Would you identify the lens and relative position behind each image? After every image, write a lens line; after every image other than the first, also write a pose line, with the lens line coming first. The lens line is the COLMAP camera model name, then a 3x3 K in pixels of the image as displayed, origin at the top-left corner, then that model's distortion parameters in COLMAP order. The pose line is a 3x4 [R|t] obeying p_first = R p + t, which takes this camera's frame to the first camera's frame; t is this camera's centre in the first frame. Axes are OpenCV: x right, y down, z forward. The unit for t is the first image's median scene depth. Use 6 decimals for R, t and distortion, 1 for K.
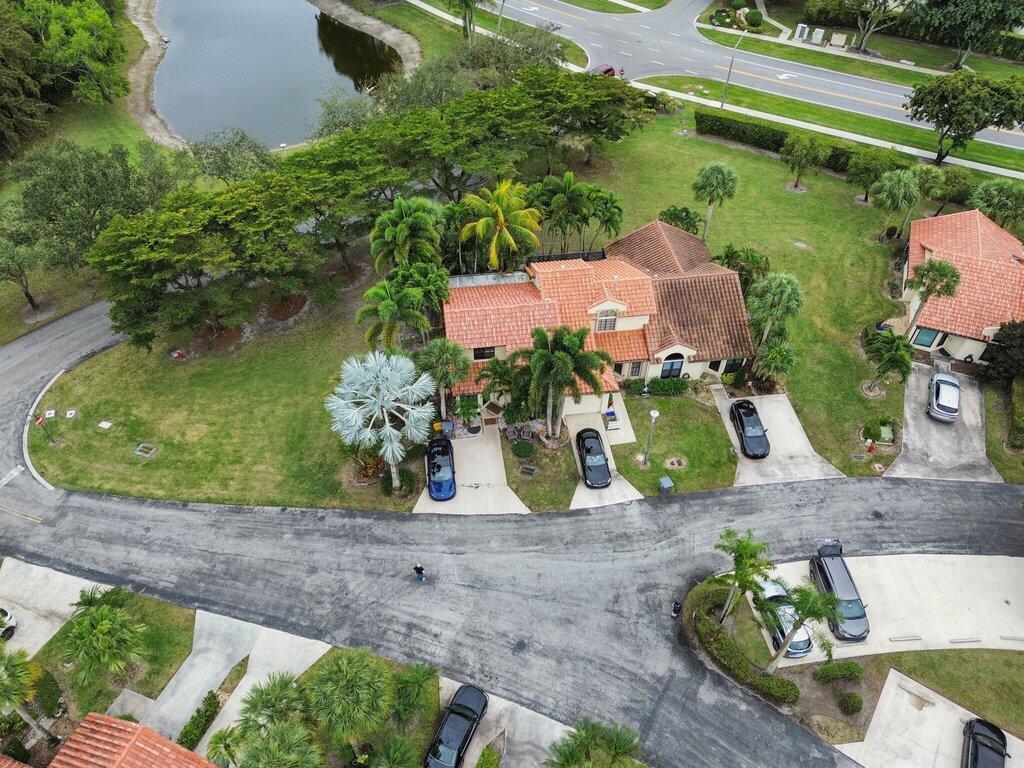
lens RADIAL K [[730.5, 0, 512.0], [0, 730.5, 384.0], [0, 0, 1]] dist [0.066487, -0.061392]
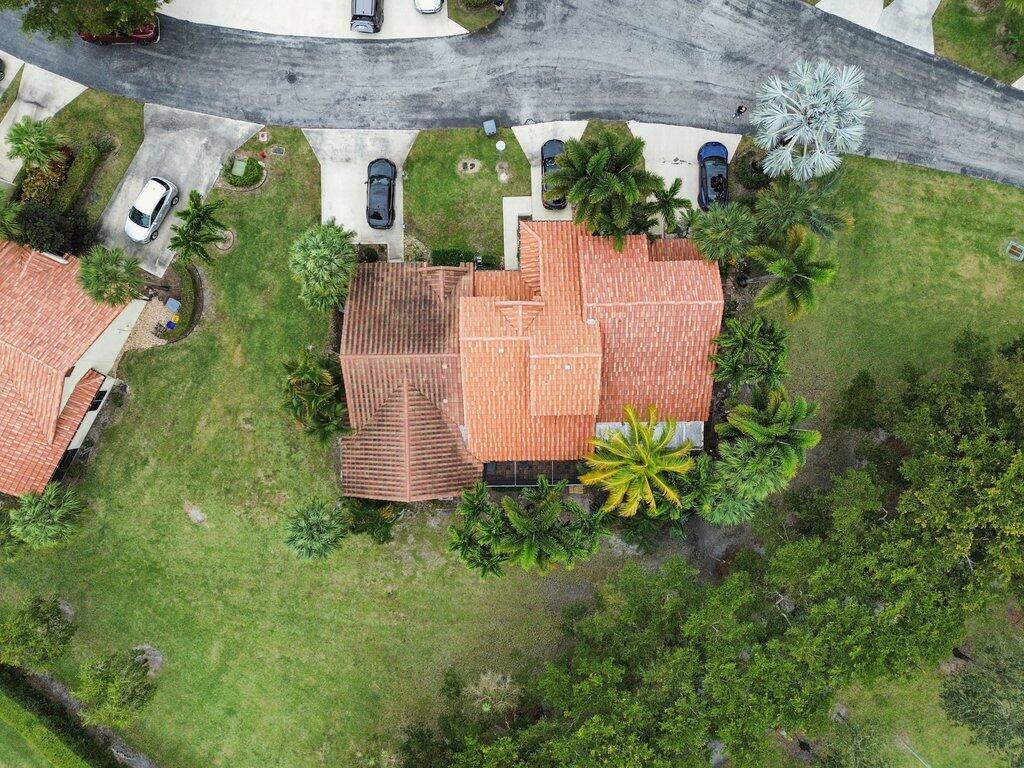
lens RADIAL K [[730.5, 0, 512.0], [0, 730.5, 384.0], [0, 0, 1]] dist [0.066487, -0.061392]
pose [[-0.992969, -0.118020, -0.009172, 0.148379], [0.080469, -0.729798, 0.678911, -0.788727], [-0.086819, 0.673399, 0.734163, 0.498395]]
